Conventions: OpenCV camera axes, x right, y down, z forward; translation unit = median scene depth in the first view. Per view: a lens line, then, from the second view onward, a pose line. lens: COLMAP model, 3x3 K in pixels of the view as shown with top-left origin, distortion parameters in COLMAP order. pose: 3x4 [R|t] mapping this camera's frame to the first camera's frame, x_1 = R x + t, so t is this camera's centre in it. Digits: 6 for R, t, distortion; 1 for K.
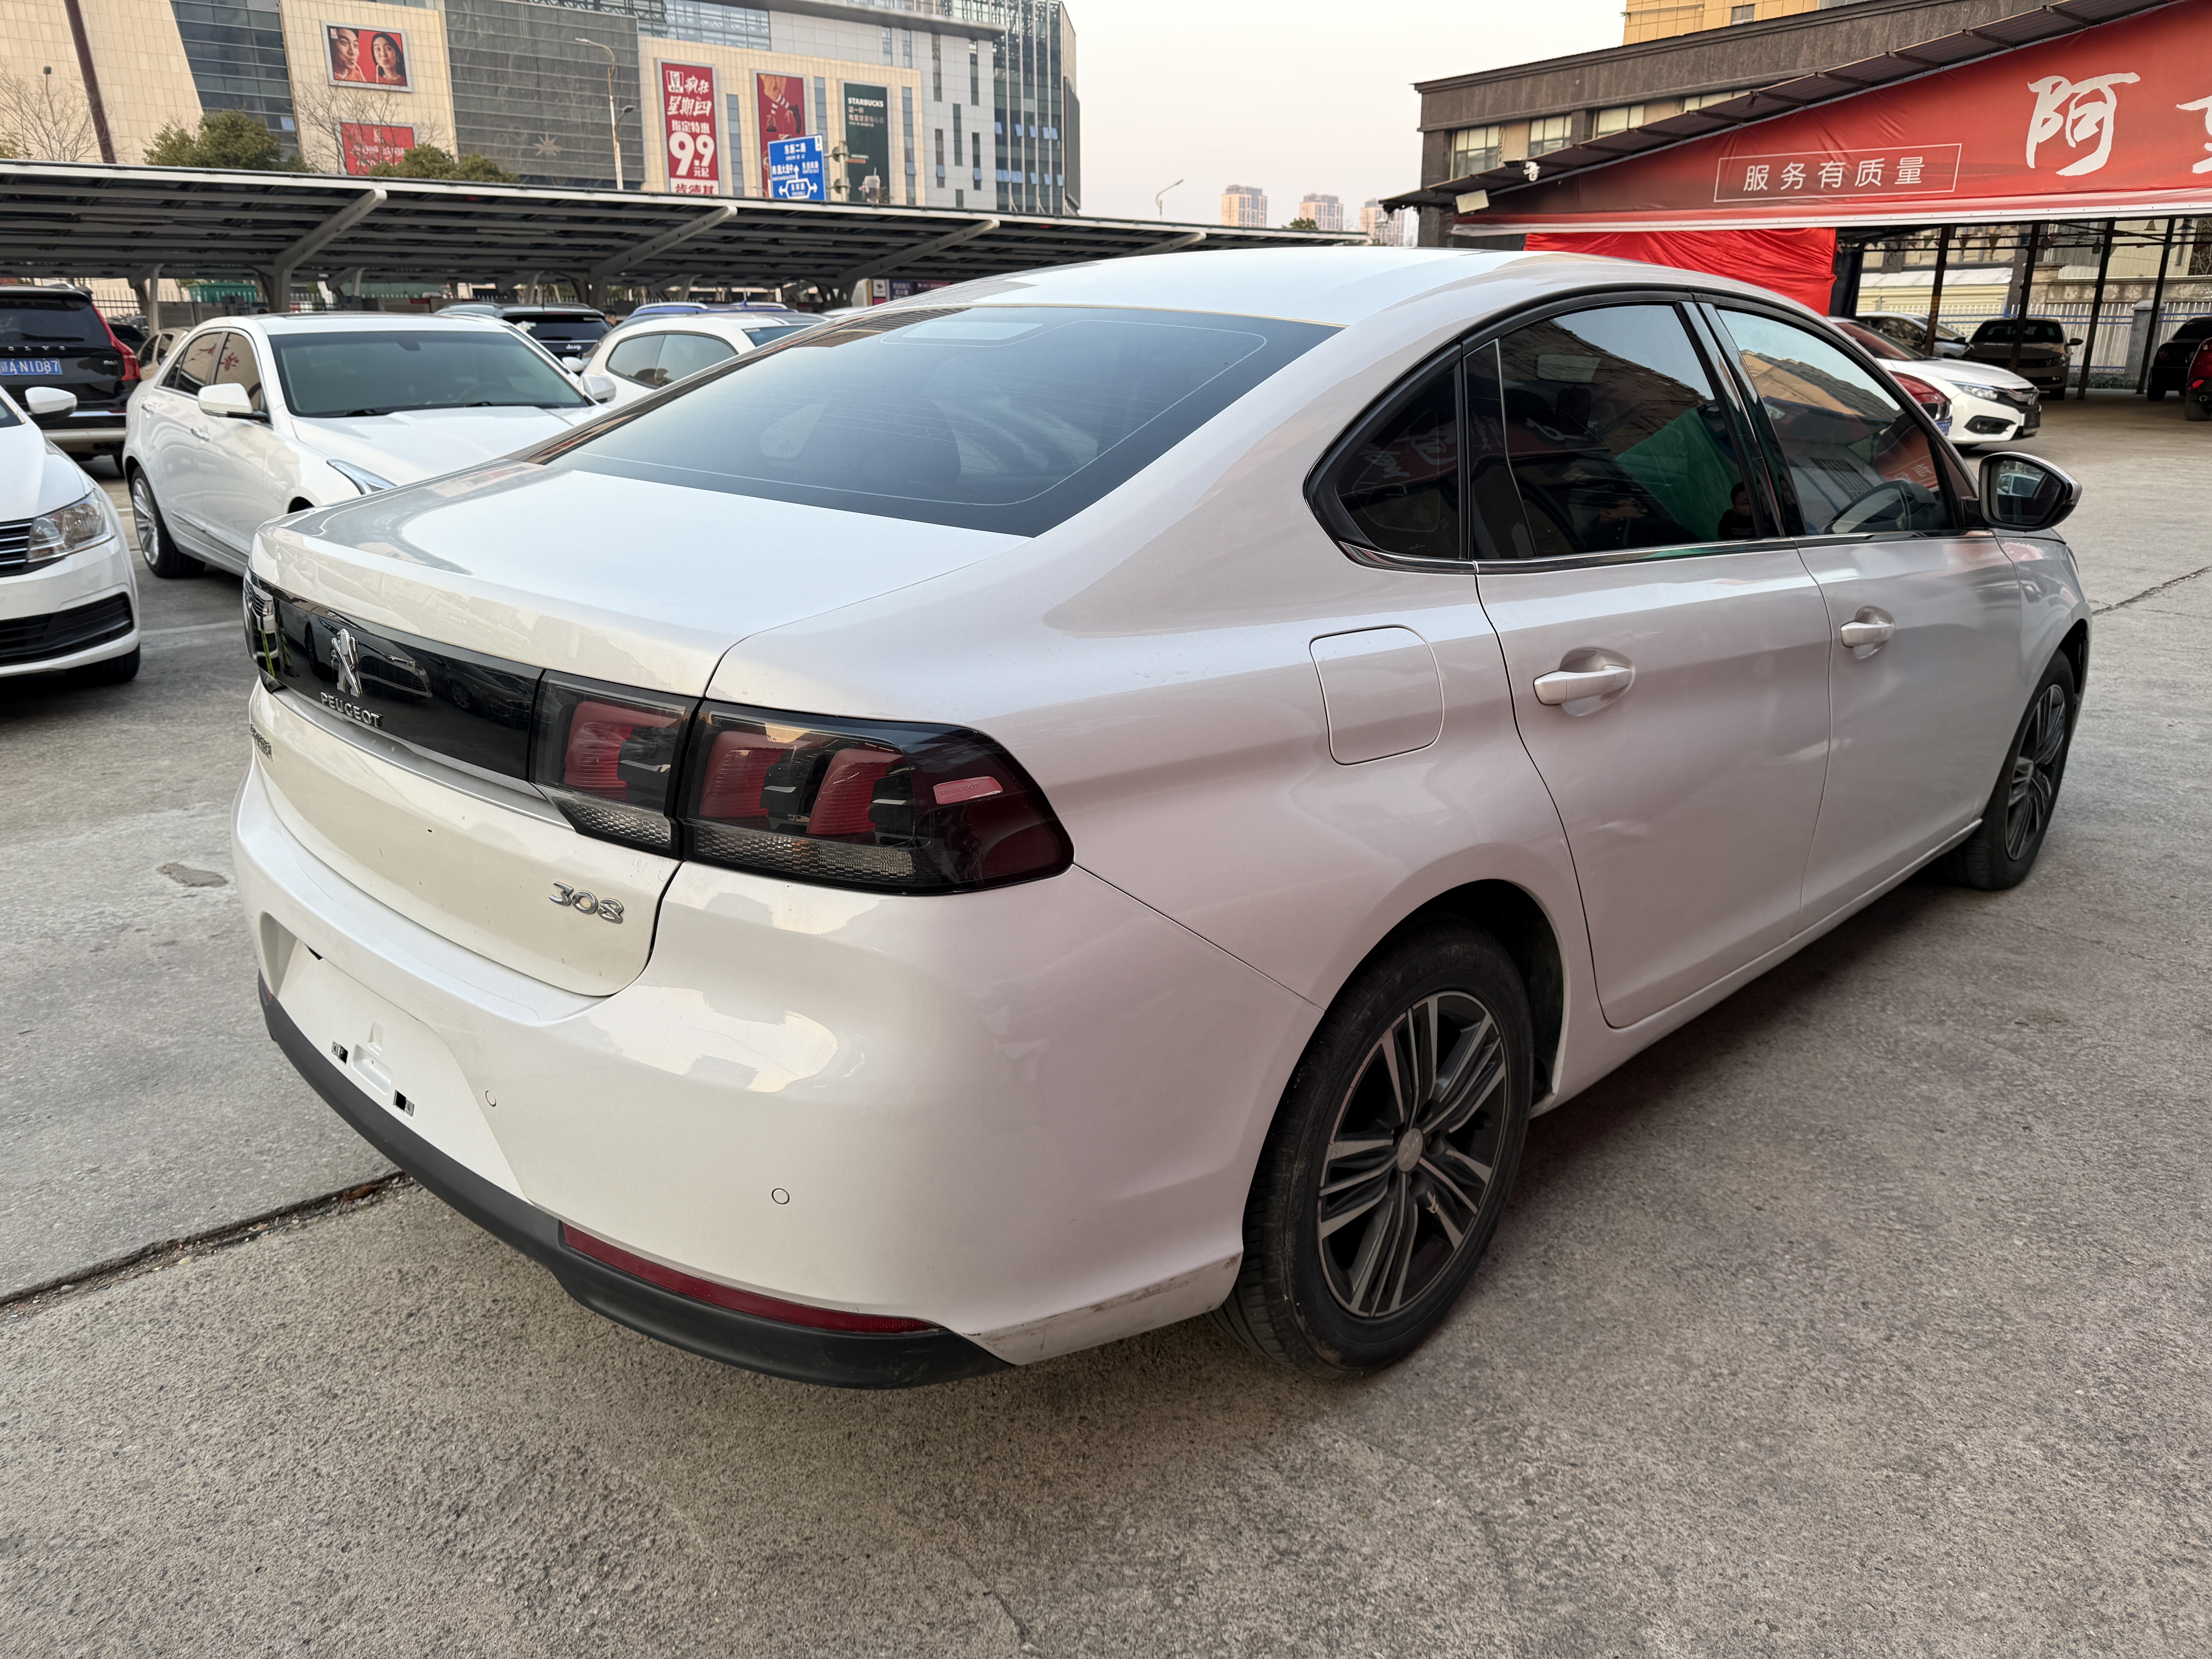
lens RADIAL K [[1565.1, 0, 1118.3], [0, 1565.1, 801.2], [0, 0, 1]] dist [0.018806, -0.025022]
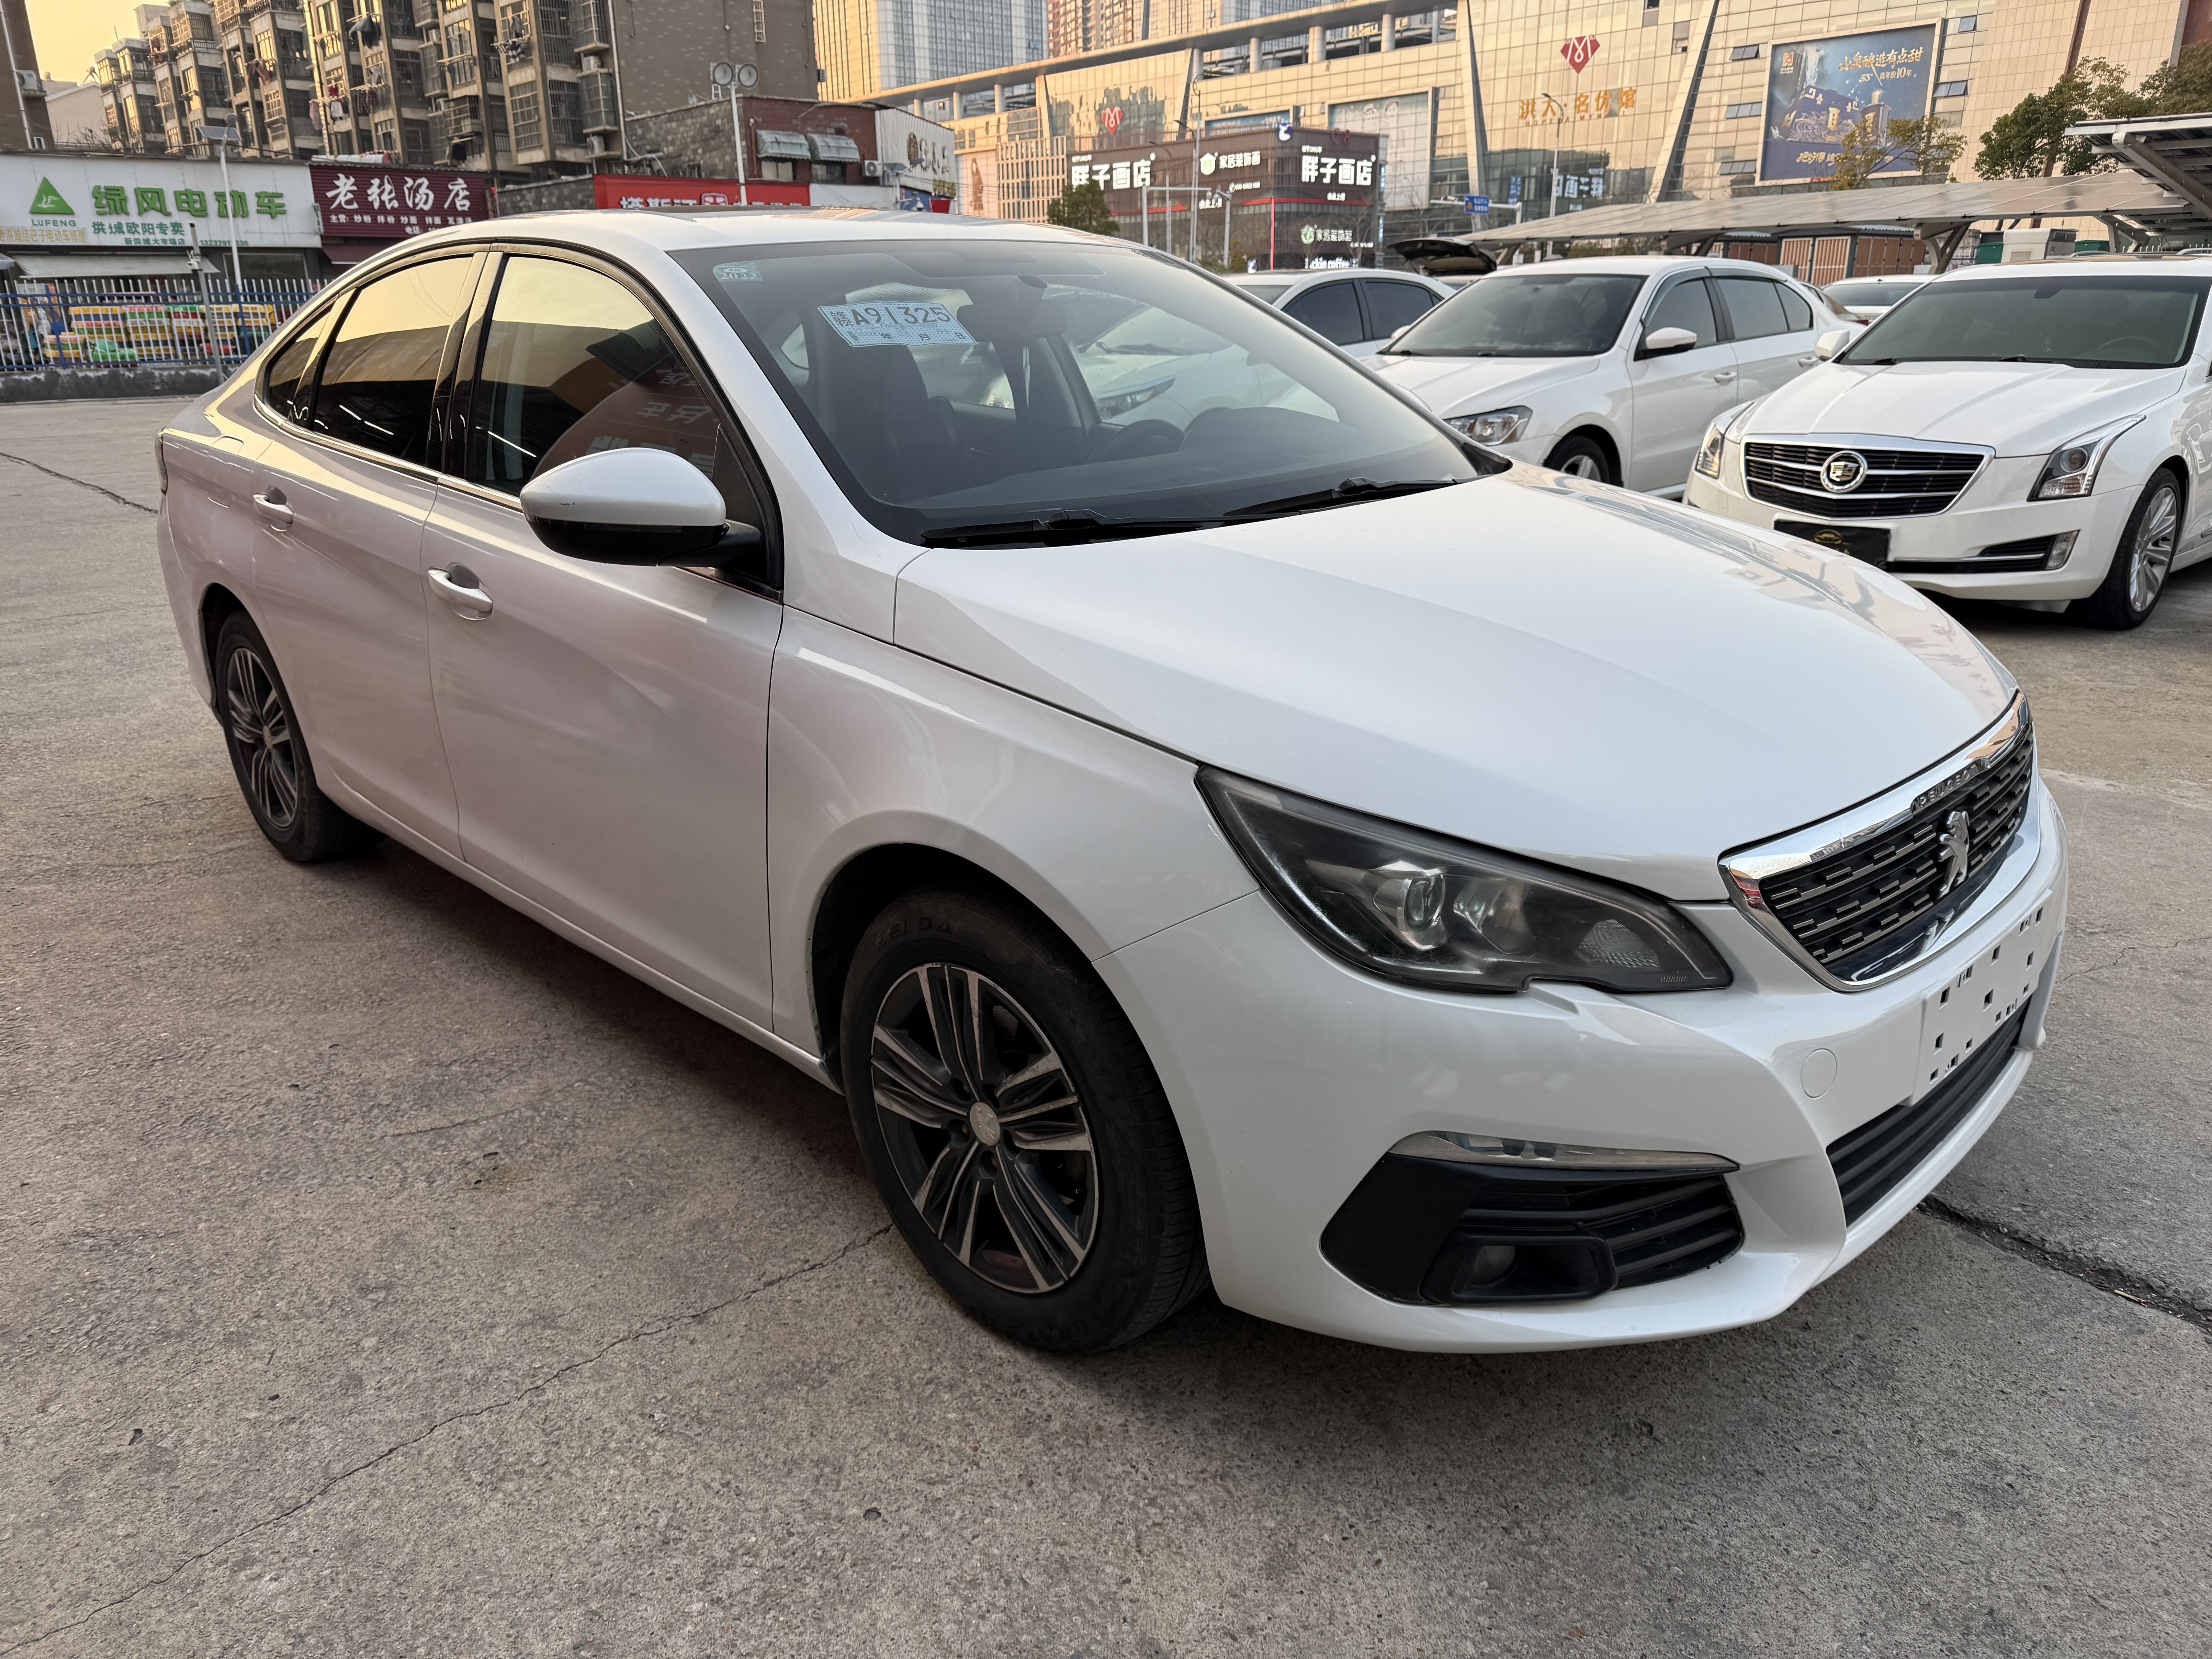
lens RADIAL K [[1565.1, 0, 1102.6], [0, 1565.1, 827.6], [0, 0, 1]] dist [0.018806, -0.025022]
pose [[-0.018631, 0.318166, -0.947852, 0.197057], [-0.275853, 0.909584, 0.310743, -0.052856], [0.961019, 0.267257, 0.070821, 0.185826]]
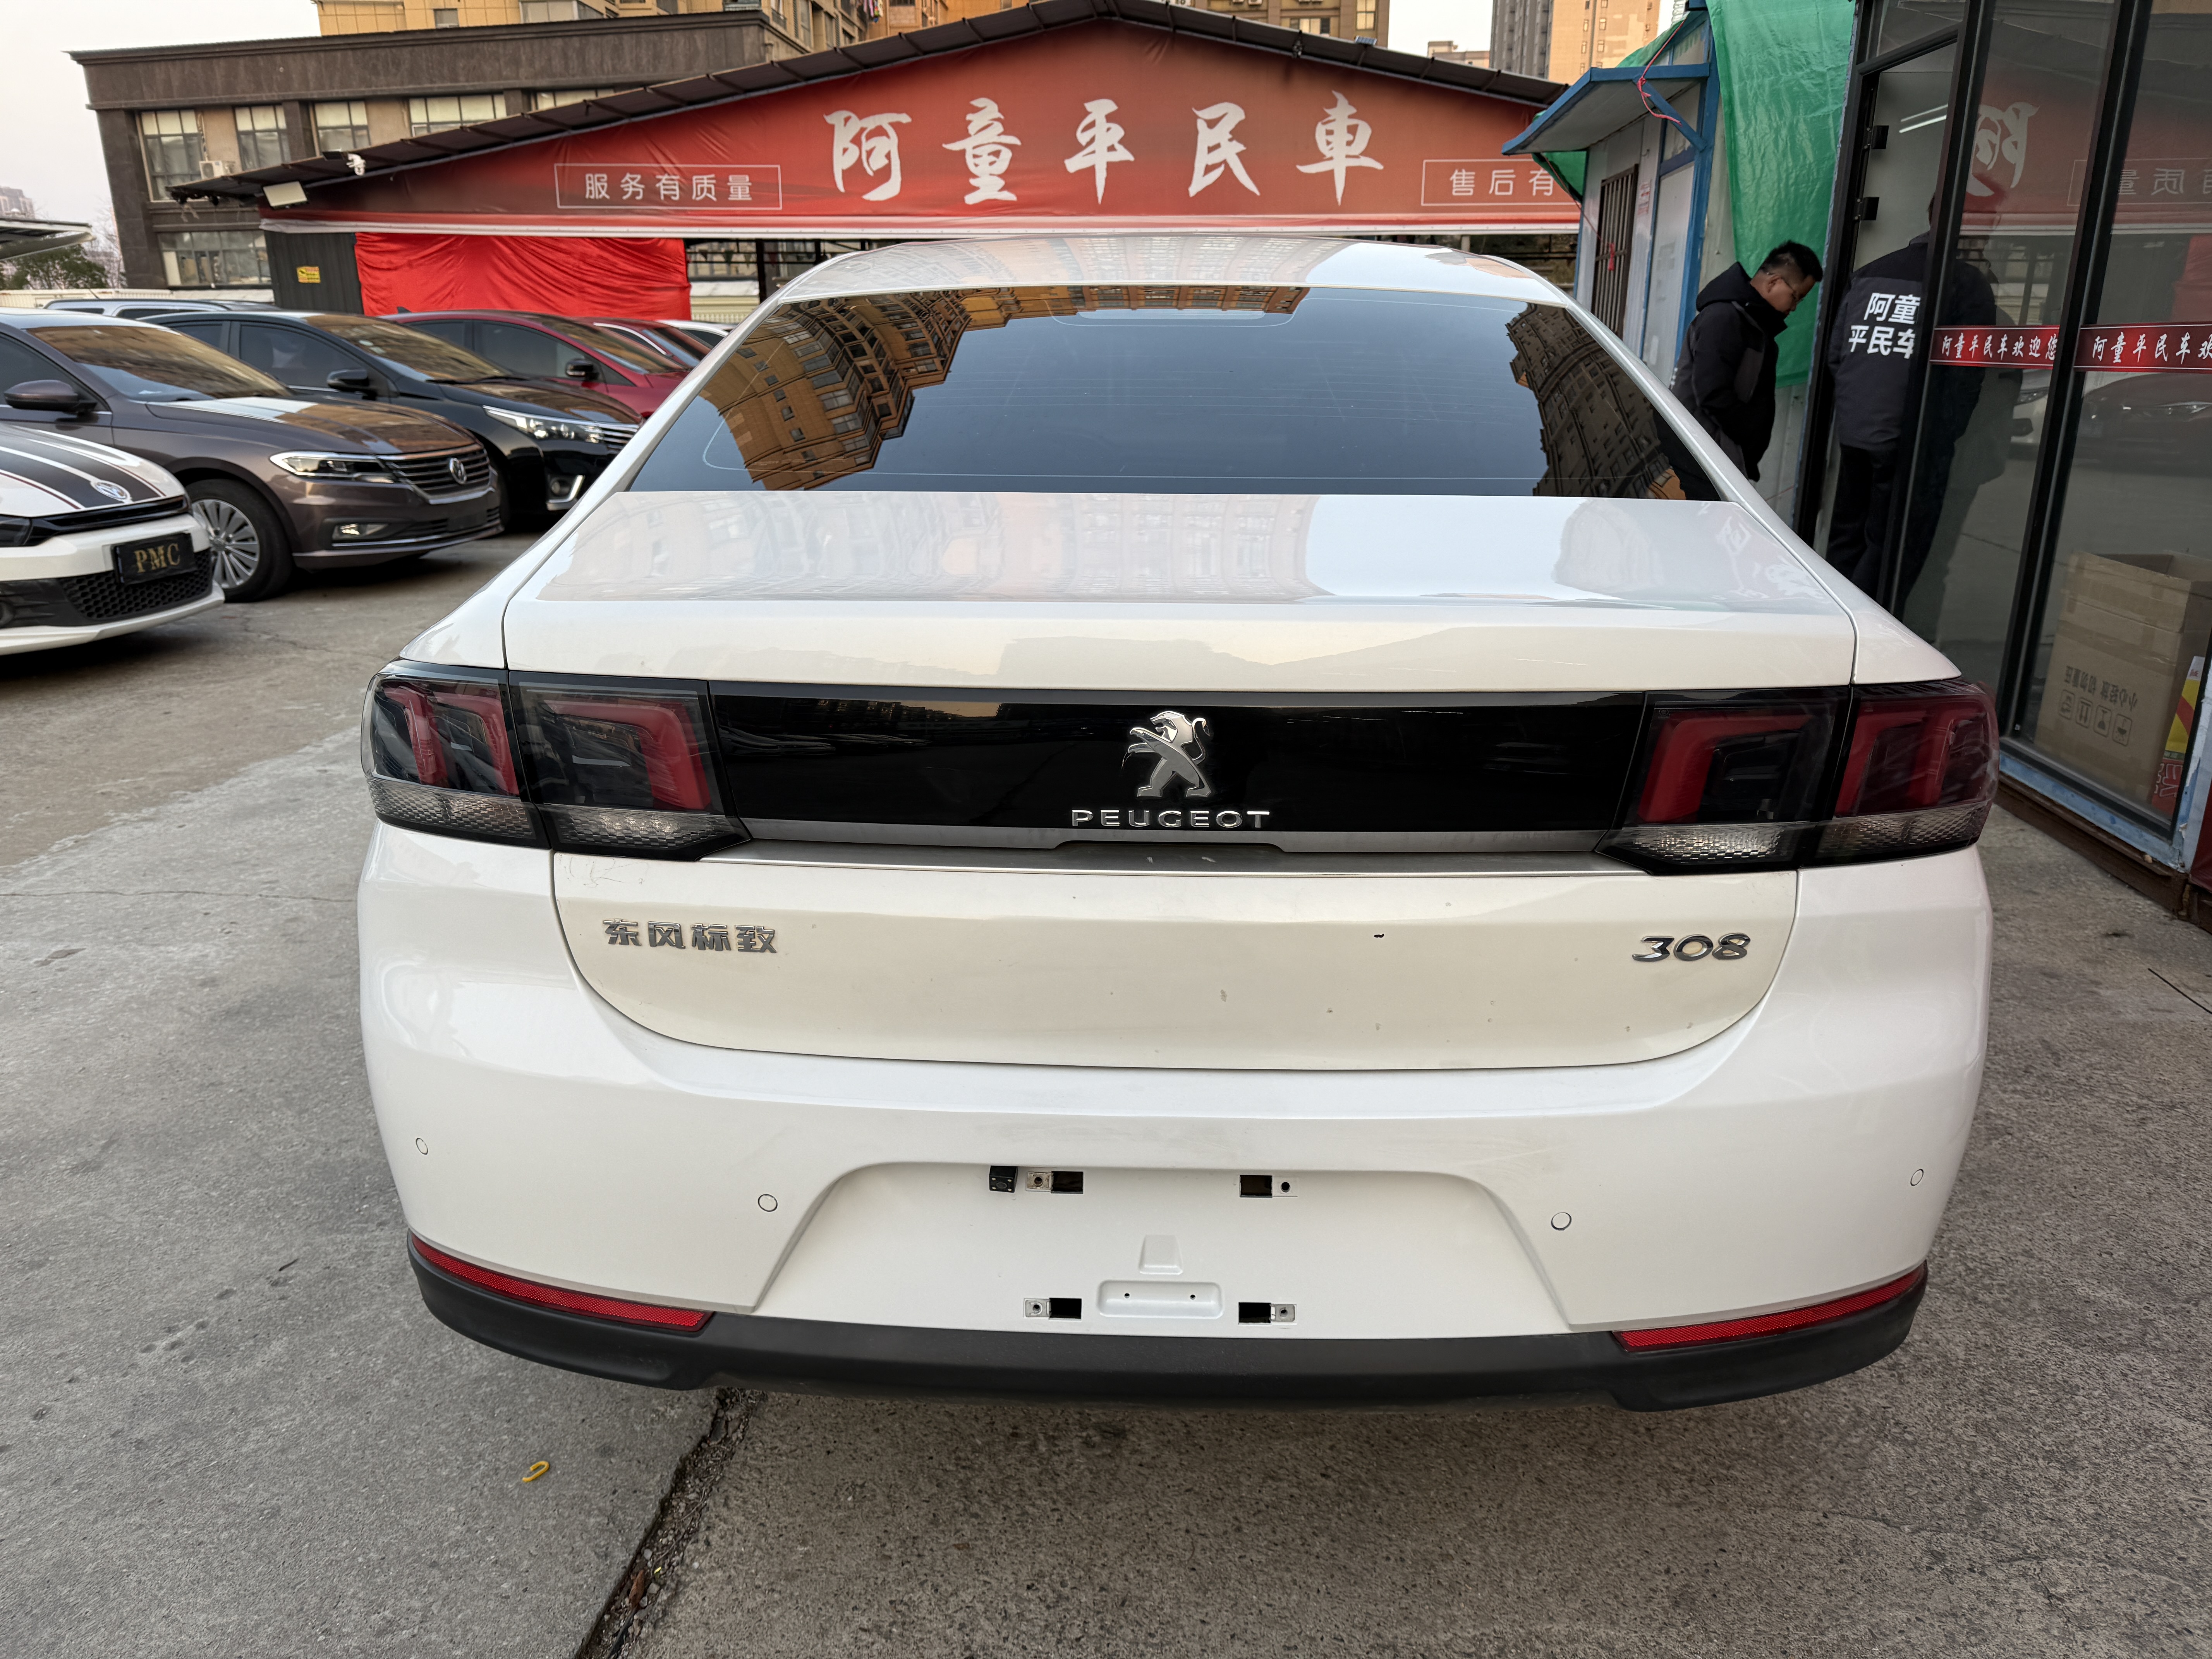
lens RADIAL K [[1565.1, 0, 1111.8], [0, 1565.1, 815.5], [0, 0, 1]] dist [0.018806, -0.025022]
pose [[0.737600, -0.200019, 0.644933, -0.086065], [0.198005, 0.977202, 0.076614, -0.010513], [-0.645554, 0.071189, 0.760389, 0.040785]]
